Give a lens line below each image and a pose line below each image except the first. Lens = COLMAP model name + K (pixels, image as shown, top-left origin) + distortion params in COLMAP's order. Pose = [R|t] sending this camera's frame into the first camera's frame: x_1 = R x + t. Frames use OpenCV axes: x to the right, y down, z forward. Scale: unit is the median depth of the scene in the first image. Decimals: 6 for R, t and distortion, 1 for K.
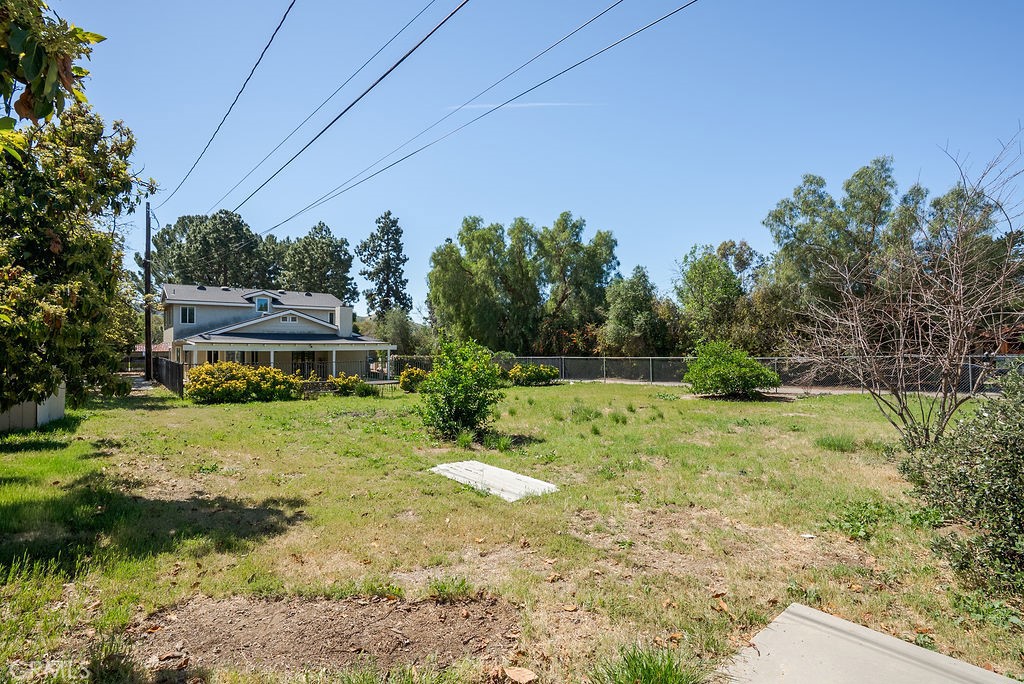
lens RADIAL K [[507.6, 0, 508.0], [0, 507.6, 345.2], [0, 0, 1]] dist [-0.032357, 0.000595]
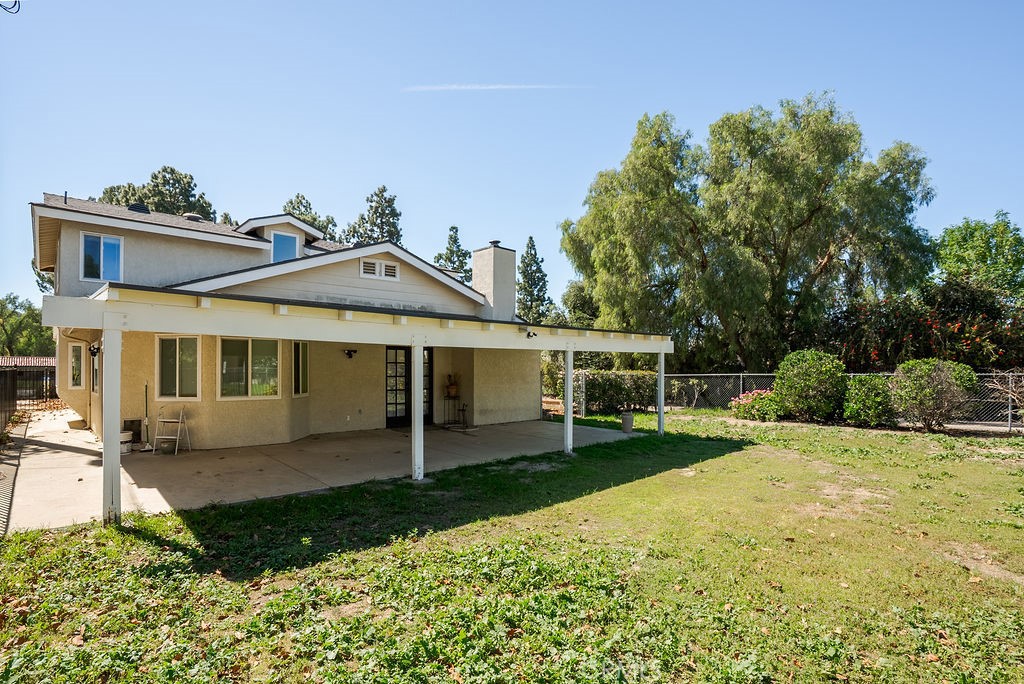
lens RADIAL K [[507.6, 0, 456.6], [0, 507.6, 364.4], [0, 0, 1]] dist [-0.032357, 0.000595]
pose [[0.999694, 0.005550, 0.024100, -0.143606], [-0.005475, 0.999980, -0.003189, 0.007205], [-0.024117, 0.003056, 0.999704, 0.232840]]
